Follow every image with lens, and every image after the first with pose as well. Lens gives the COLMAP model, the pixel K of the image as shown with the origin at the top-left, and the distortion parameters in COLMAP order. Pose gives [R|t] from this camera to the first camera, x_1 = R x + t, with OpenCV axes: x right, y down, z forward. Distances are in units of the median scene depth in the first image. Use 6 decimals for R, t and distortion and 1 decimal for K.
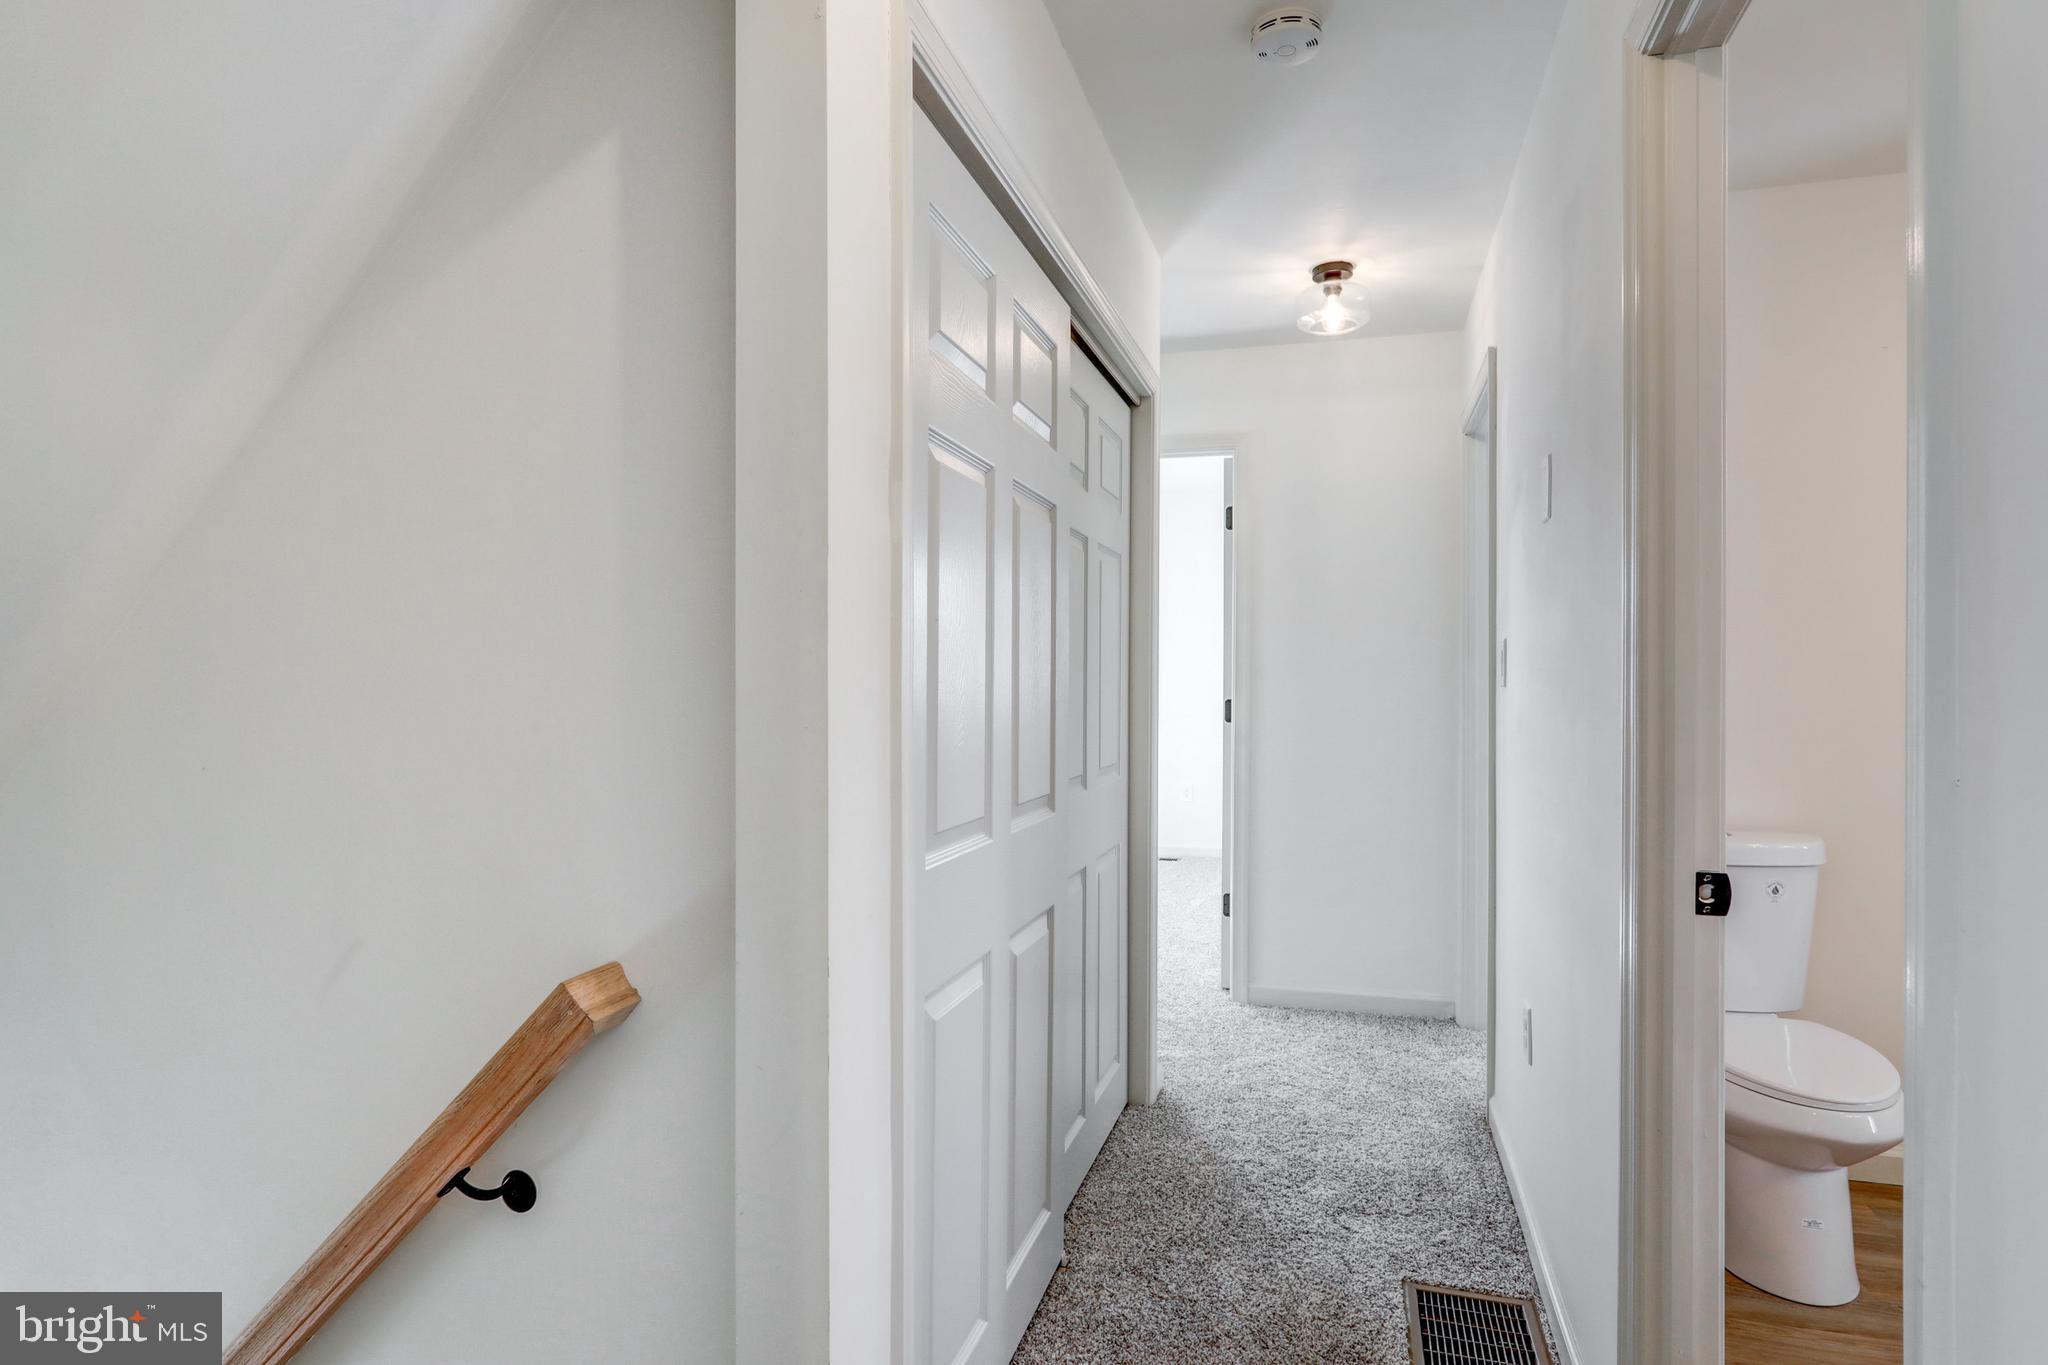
lens RADIAL K [[1175.2, 0, 1022.9], [0, 1175.2, 683.7], [0, 0, 1]] dist [-0.002019, -0.000017]
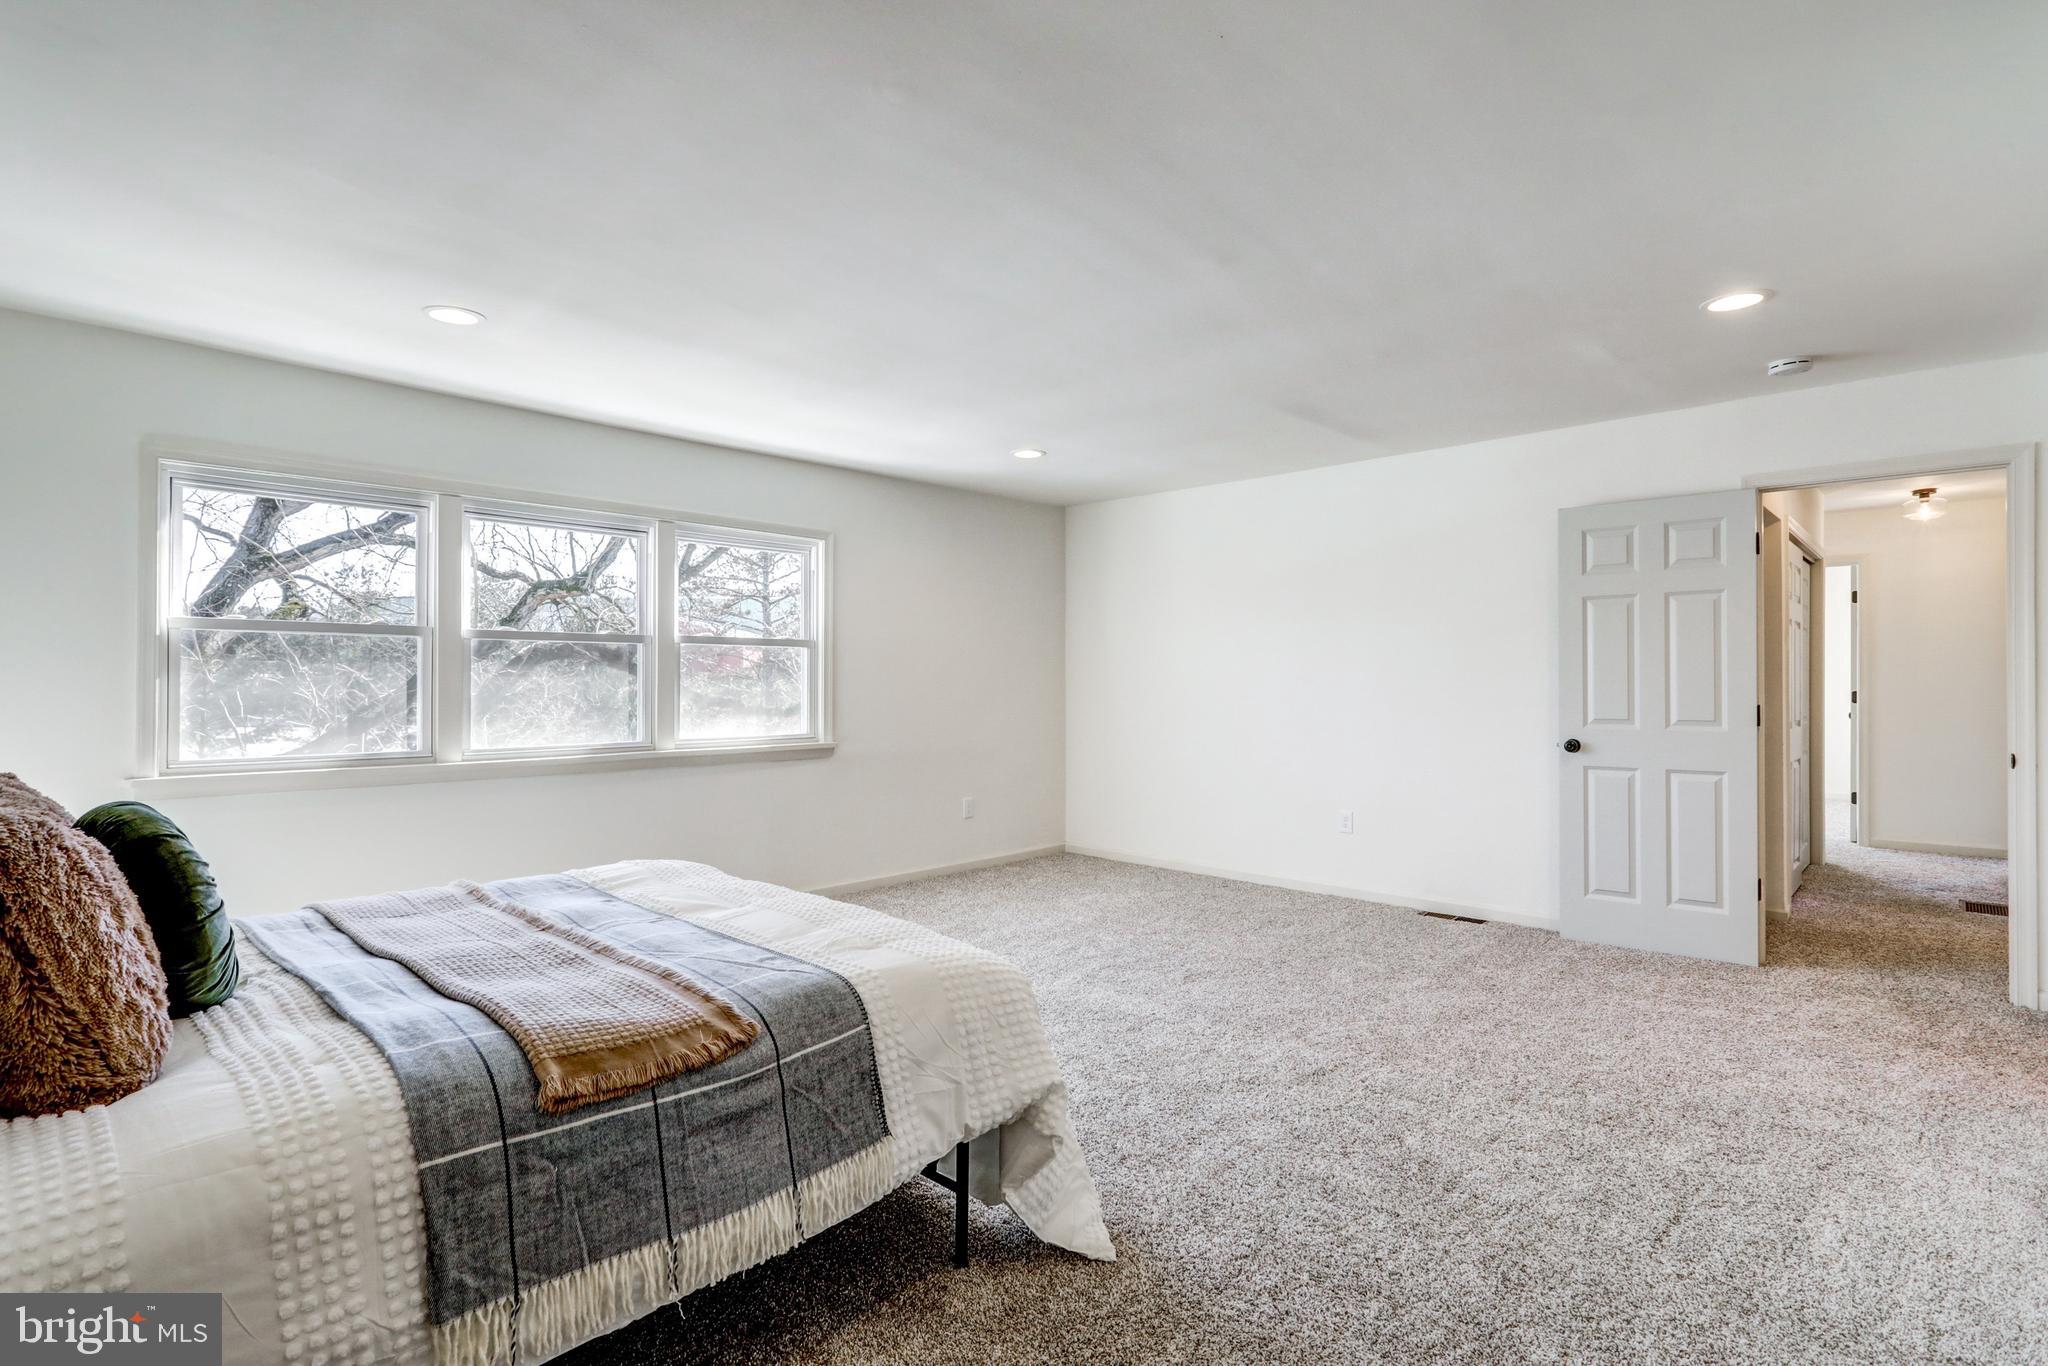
lens RADIAL K [[979.2, 0, 1026.0], [0, 979.2, 679.1], [0, 0, 1]] dist [0.000282, -0.000435]
pose [[0.883831, -0.003916, -0.467789, -0.350404], [0.003006, 0.999992, -0.002691, -0.008945], [0.467796, 0.000972, 0.883836, -1.342977]]
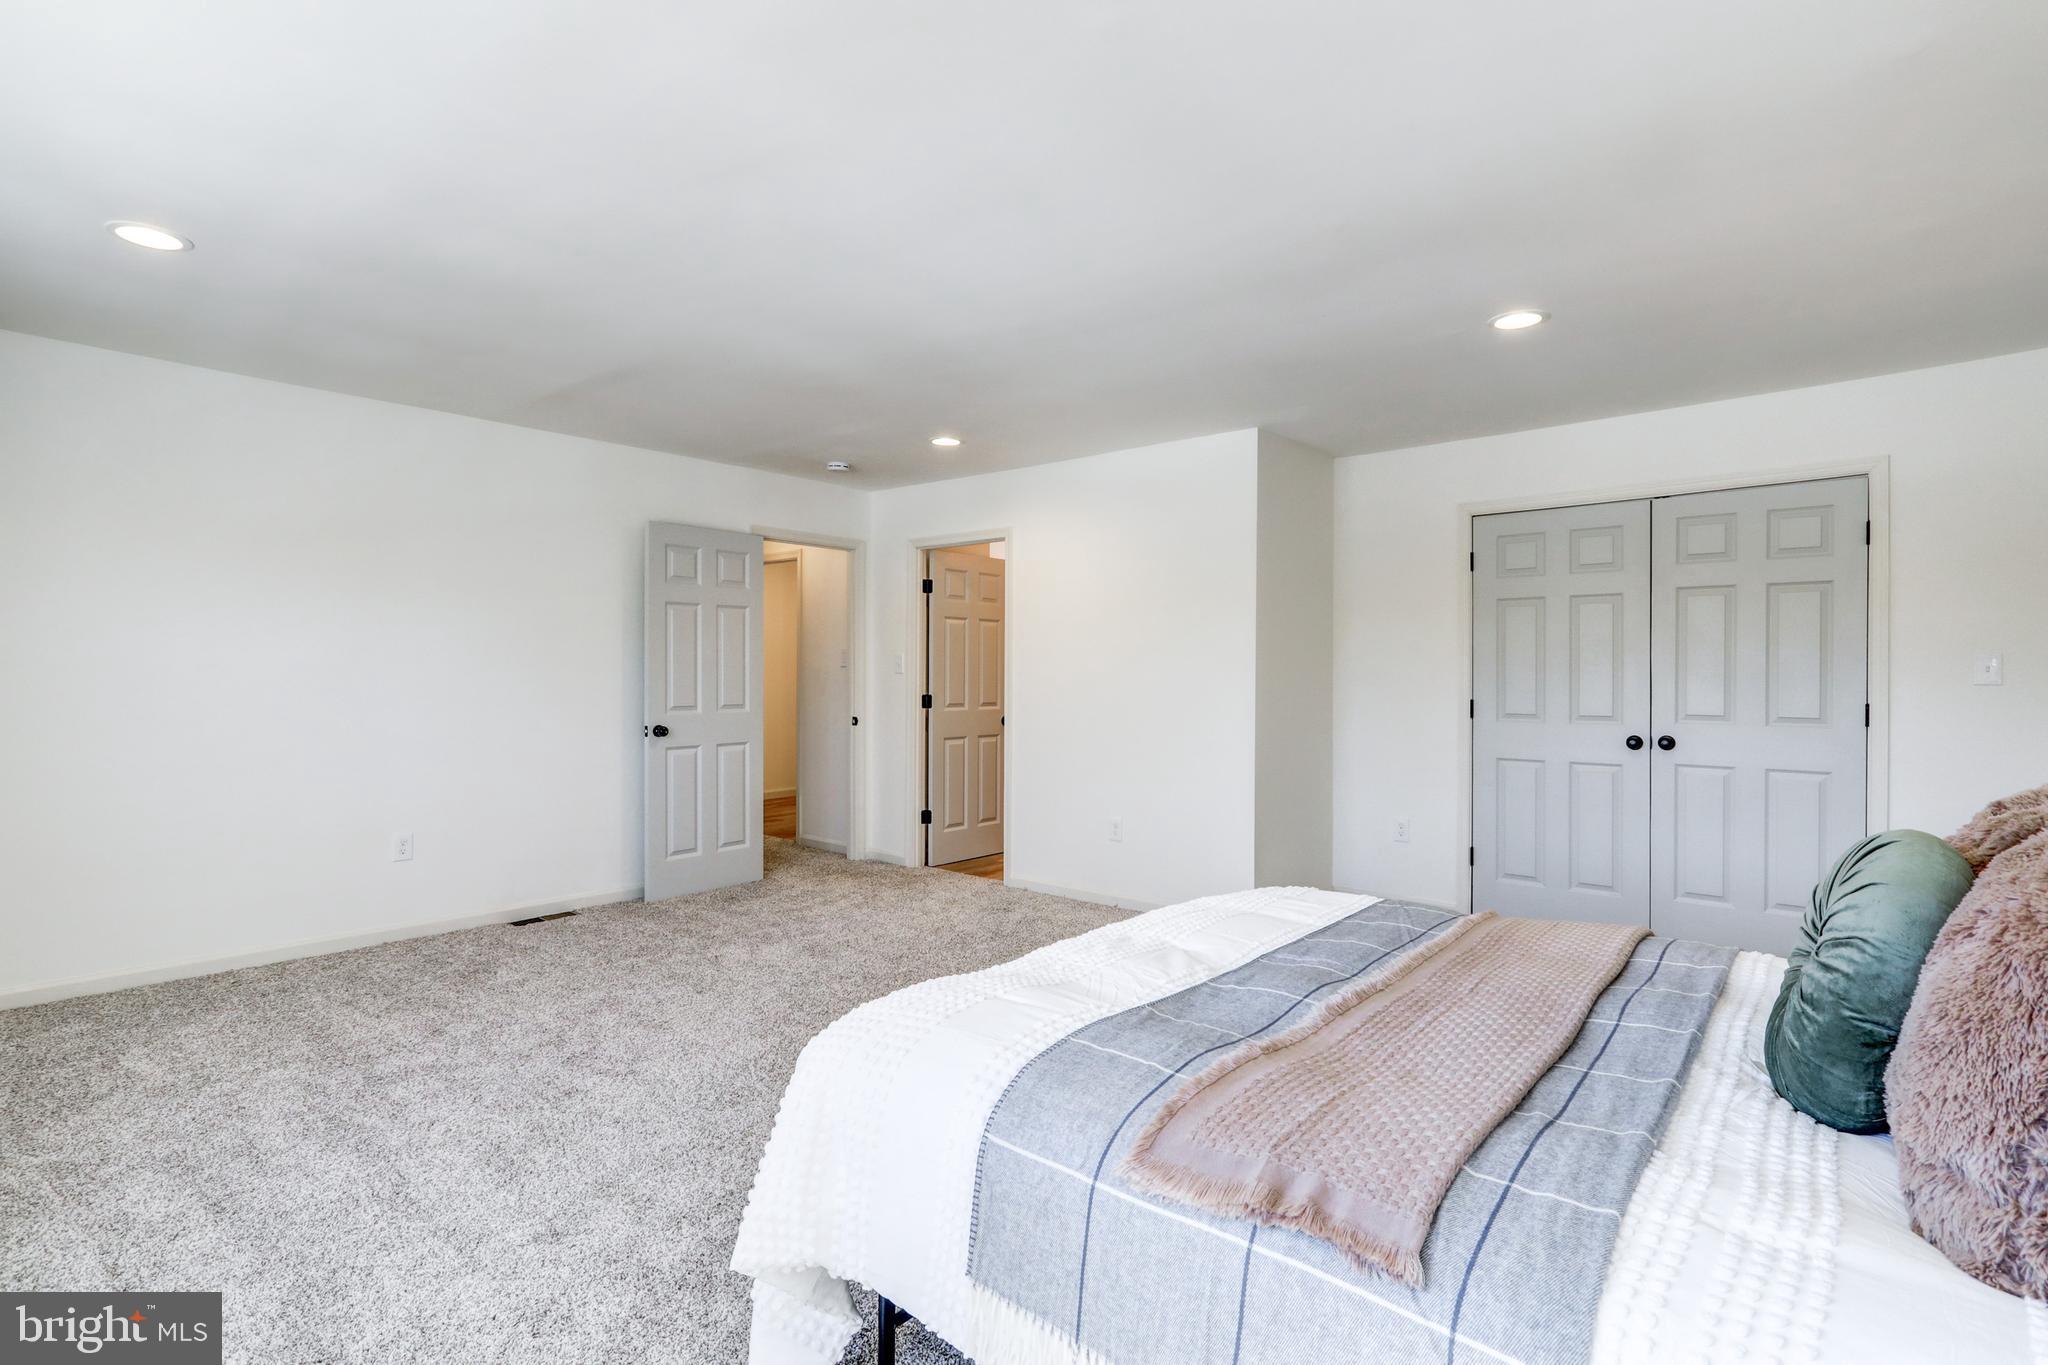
lens RADIAL K [[979.2, 0, 1022.8], [0, 979.2, 681.5], [0, 0, 1]] dist [0.000282, -0.000435]
pose [[0.428066, -0.005244, 0.903732, -2.133414], [-0.003551, 0.999966, 0.007484, -0.010715], [-0.903740, -0.006413, 0.428033, -0.753427]]
